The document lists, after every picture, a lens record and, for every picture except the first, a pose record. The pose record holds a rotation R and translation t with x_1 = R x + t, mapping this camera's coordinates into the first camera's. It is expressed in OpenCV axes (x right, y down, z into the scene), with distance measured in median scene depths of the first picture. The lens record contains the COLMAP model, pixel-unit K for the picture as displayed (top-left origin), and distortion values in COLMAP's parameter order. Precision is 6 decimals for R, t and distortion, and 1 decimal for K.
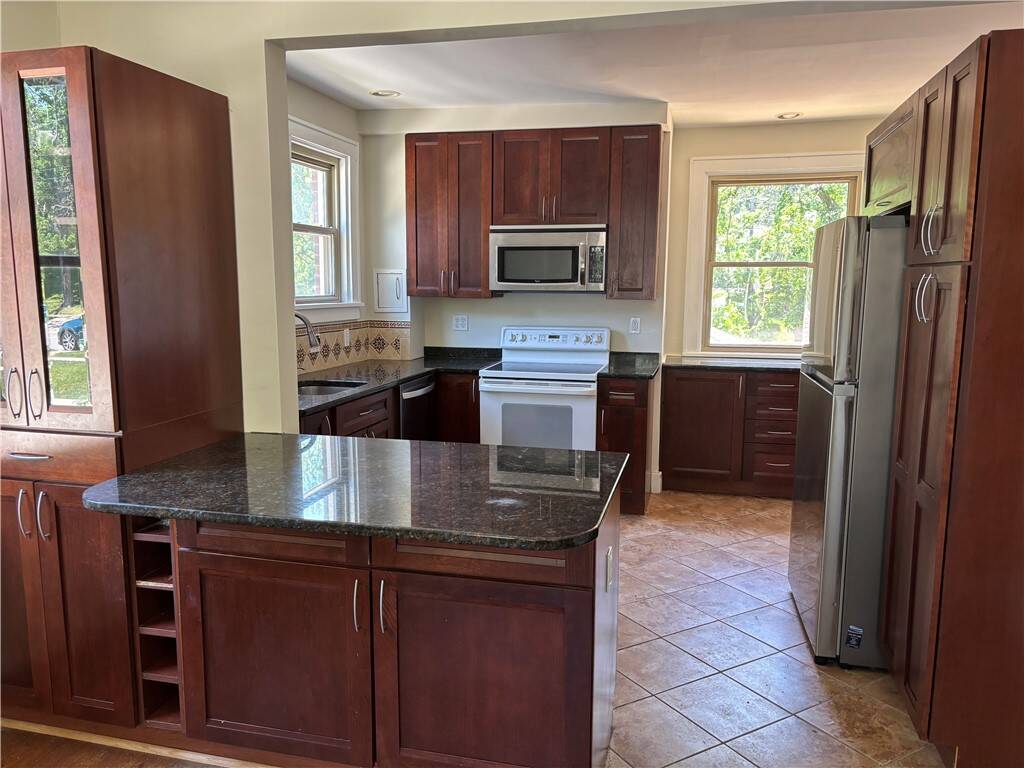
lens RADIAL K [[777.0, 0, 512.7], [0, 777.0, 391.4], [0, 0, 1]] dist [0.057297, -0.040526]
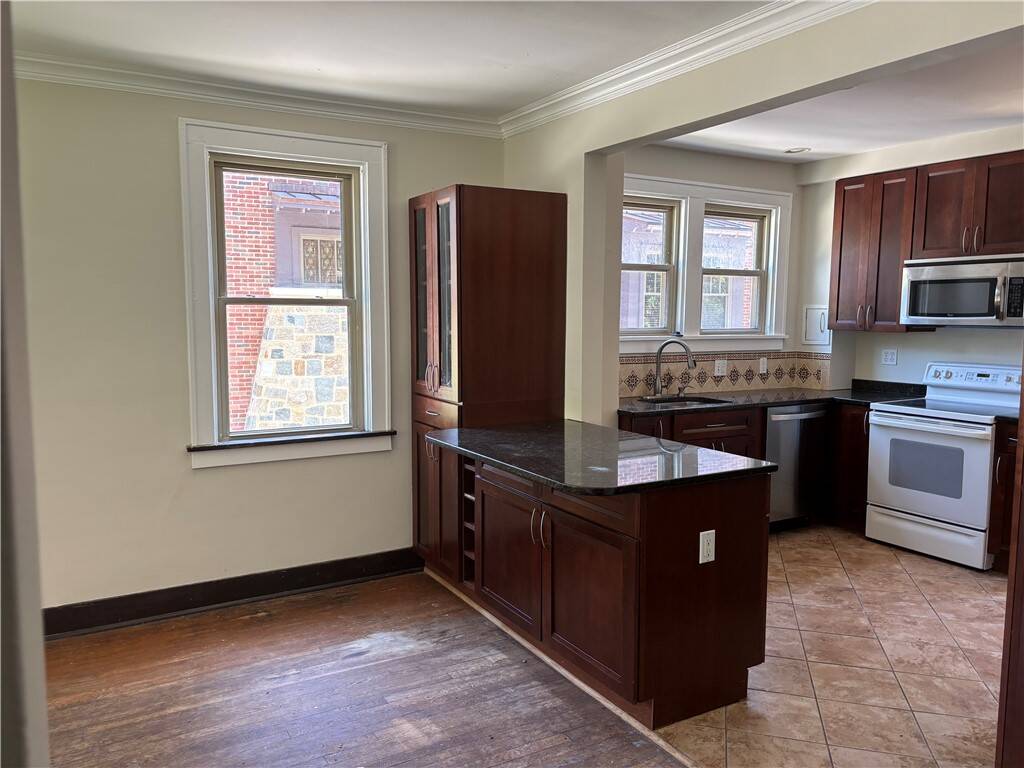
lens RADIAL K [[777.0, 0, 516.1], [0, 777.0, 382.2], [0, 0, 1]] dist [0.057297, -0.040526]
pose [[0.700210, 0.062270, -0.711216, 0.347443], [-0.103620, 0.994505, -0.014943, 0.008977], [0.706377, 0.084160, 0.702815, -0.046544]]
